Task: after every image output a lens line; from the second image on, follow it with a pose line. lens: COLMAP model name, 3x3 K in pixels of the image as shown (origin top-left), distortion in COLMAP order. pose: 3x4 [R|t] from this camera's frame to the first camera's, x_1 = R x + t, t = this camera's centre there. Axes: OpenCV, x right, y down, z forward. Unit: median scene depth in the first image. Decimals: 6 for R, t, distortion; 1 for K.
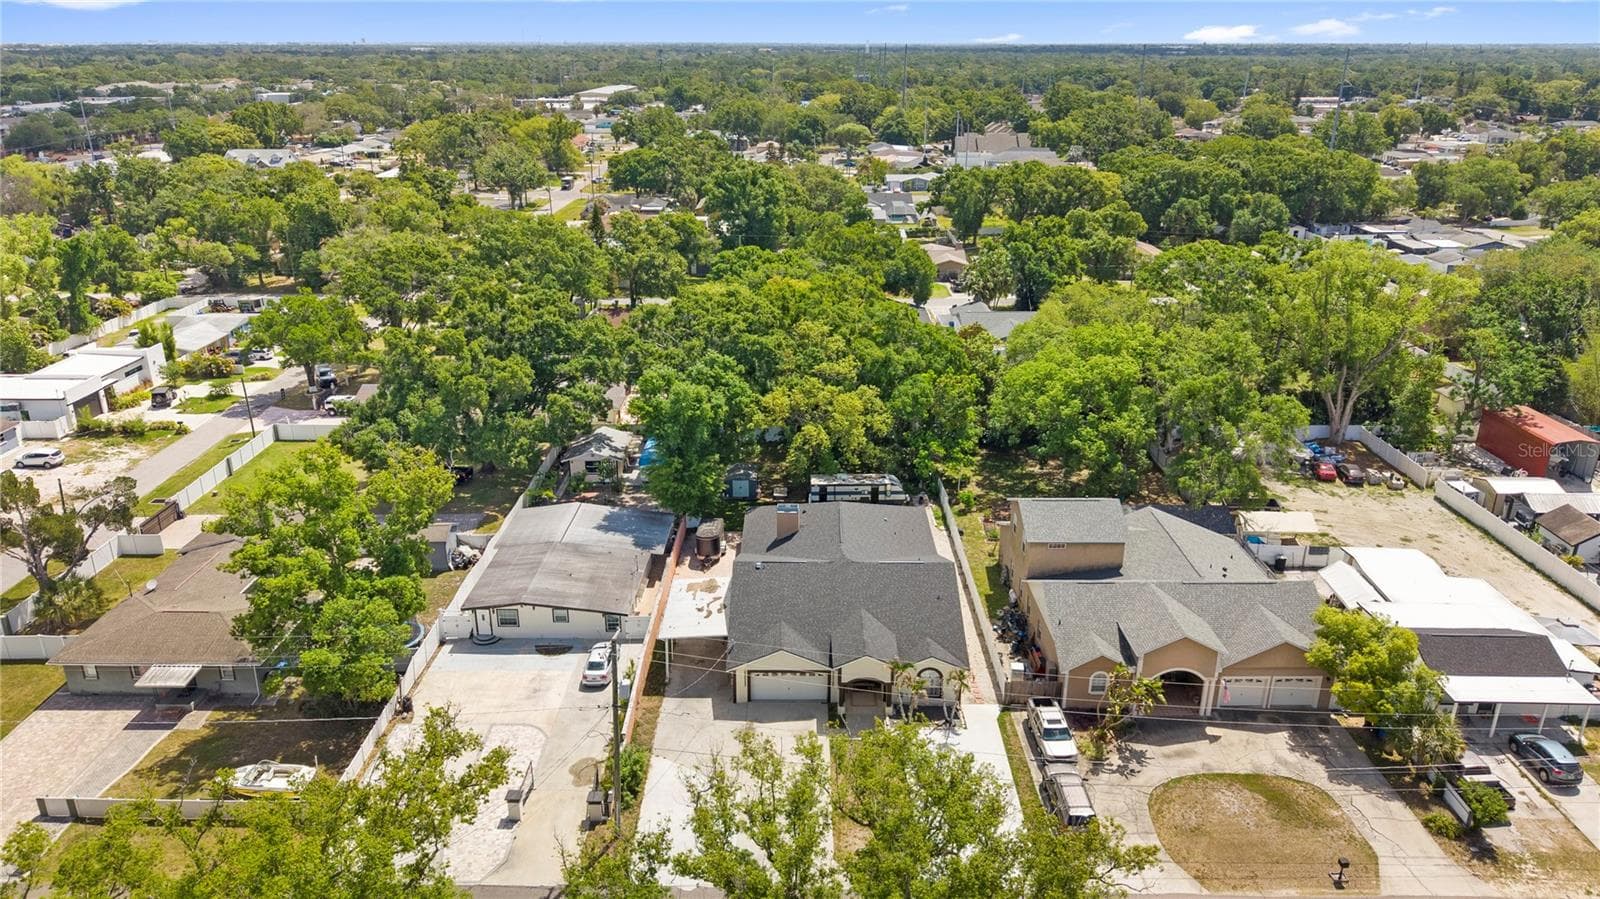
lens RADIAL K [[1079.0, 0, 775.5], [0, 1079.0, 425.9], [0, 0, 1]] dist [0.002689, 0.001585]
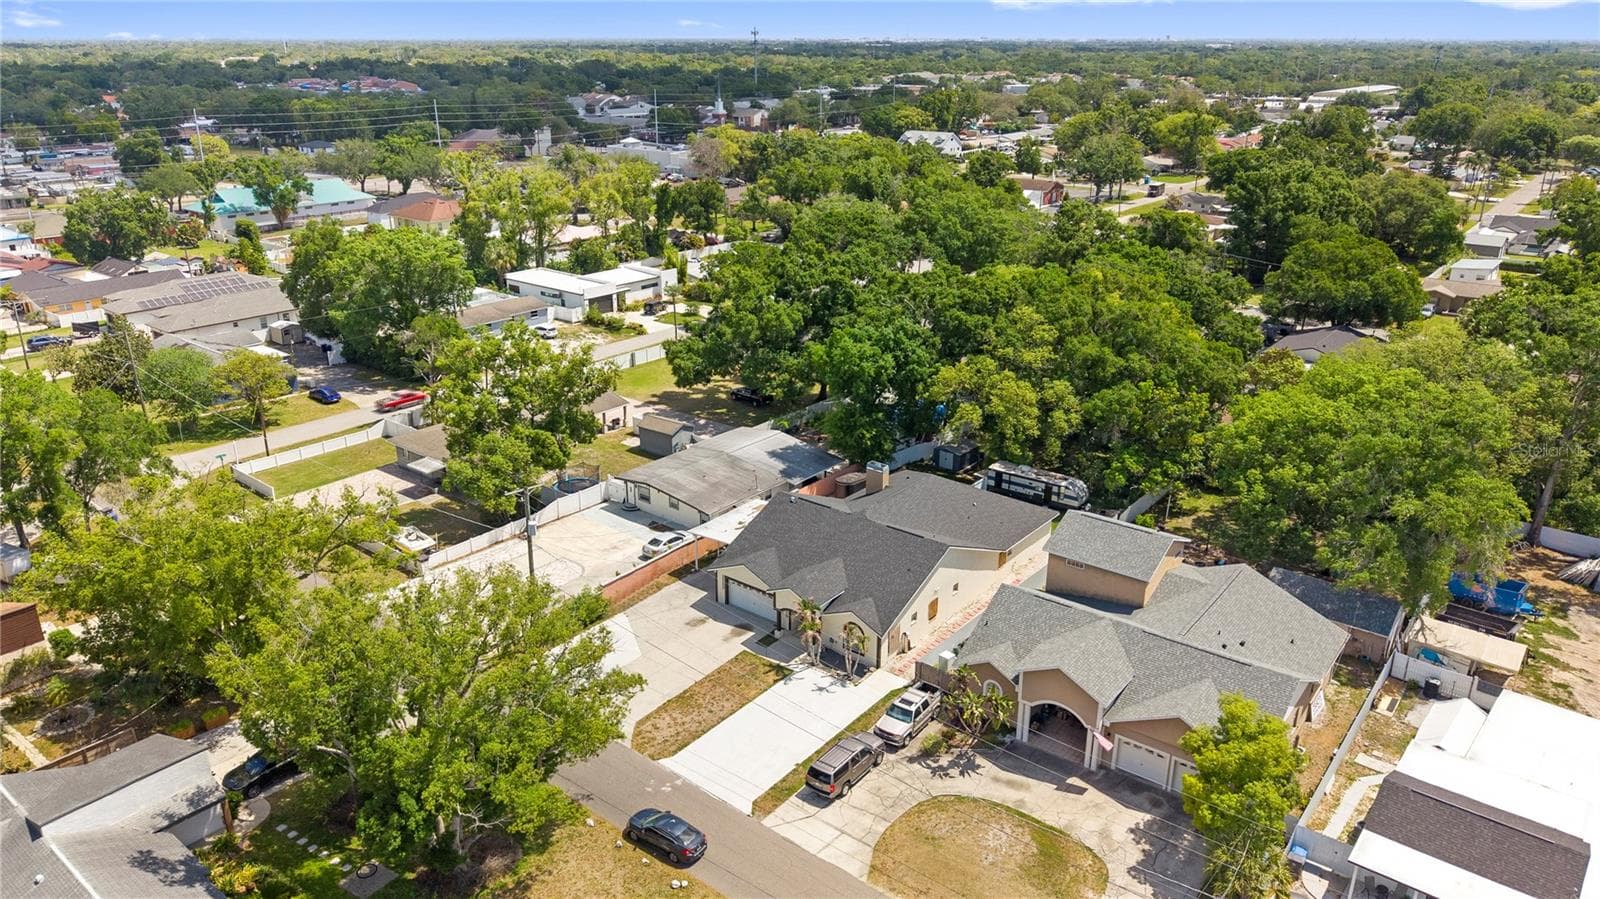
lens RADIAL K [[1073.8, 0, 782.9], [0, 1073.8, 447.4], [0, 0, 1]] dist [0.054537, -0.070014]
pose [[0.785258, 0.220067, -0.578740, 0.525322], [-0.208432, 0.974106, 0.087597, -0.013599], [0.583031, 0.051841, 0.810794, 0.088521]]
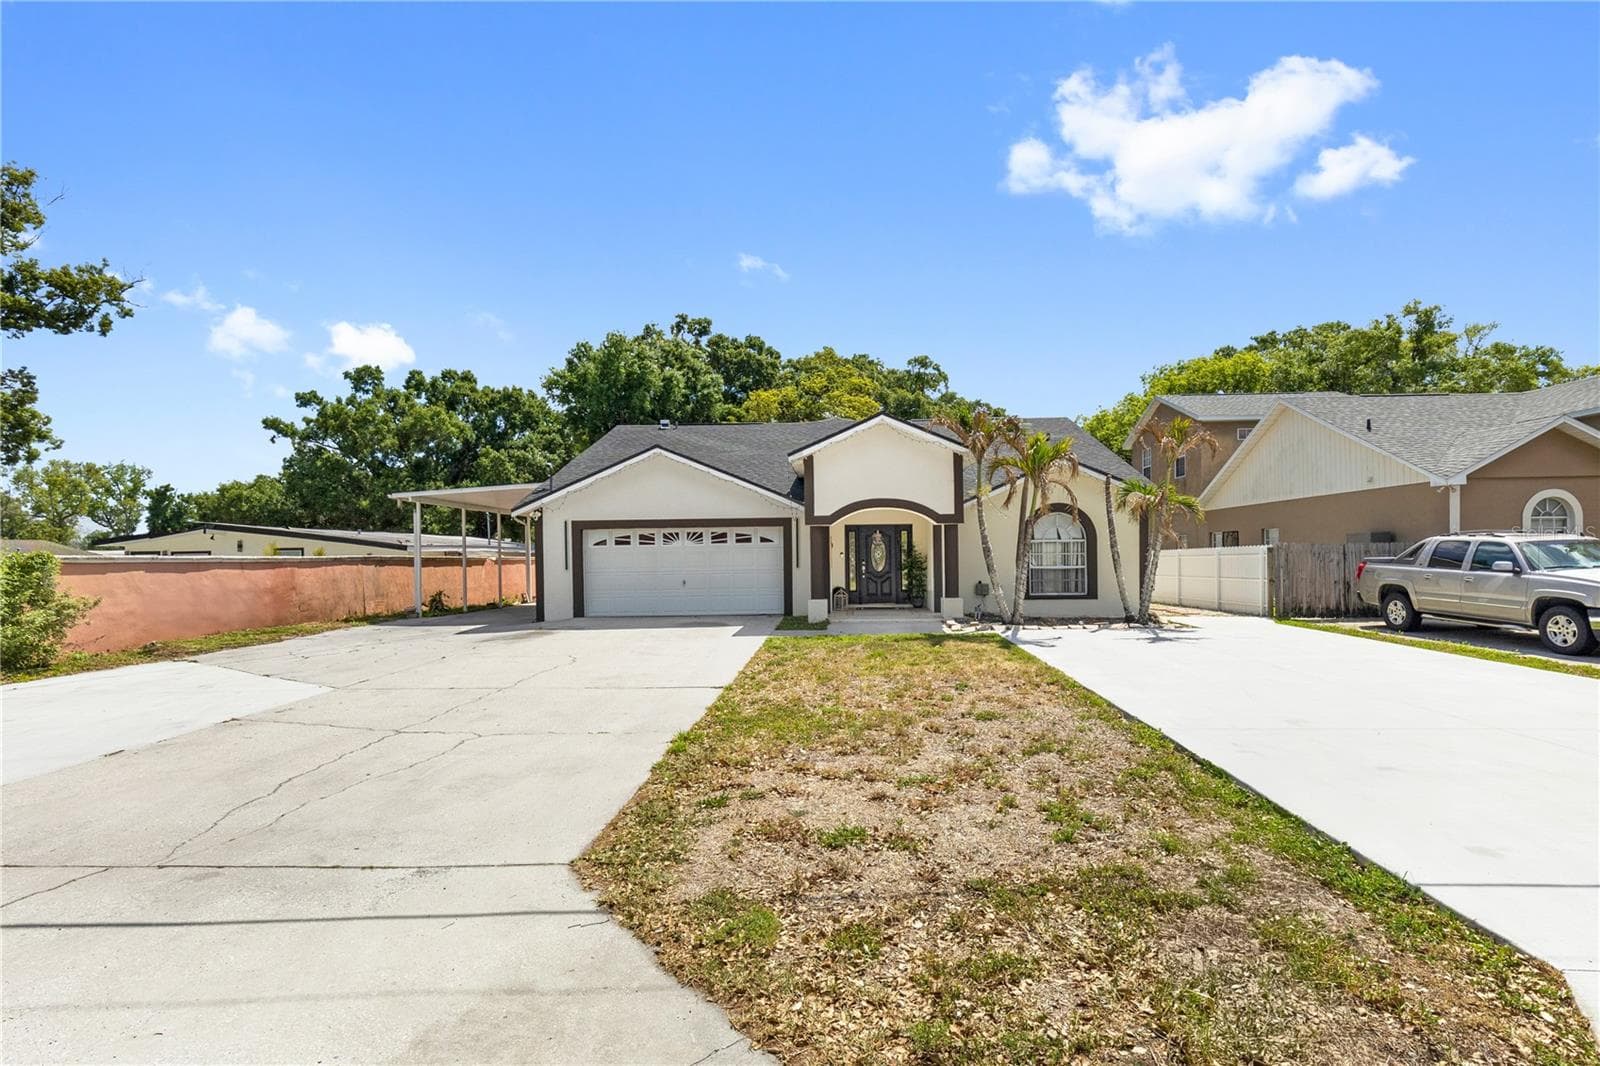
lens RADIAL K [[774.8, 0, 815.9], [0, 774.8, 560.7], [0, 0, 1]] dist [-0.023051, 0.014990]
pose [[0.998984, -0.016284, -0.042016, 0.055511], [0.001669, 0.945151, -0.326629, 0.265749], [0.045031, 0.326227, 0.944218, 0.613939]]
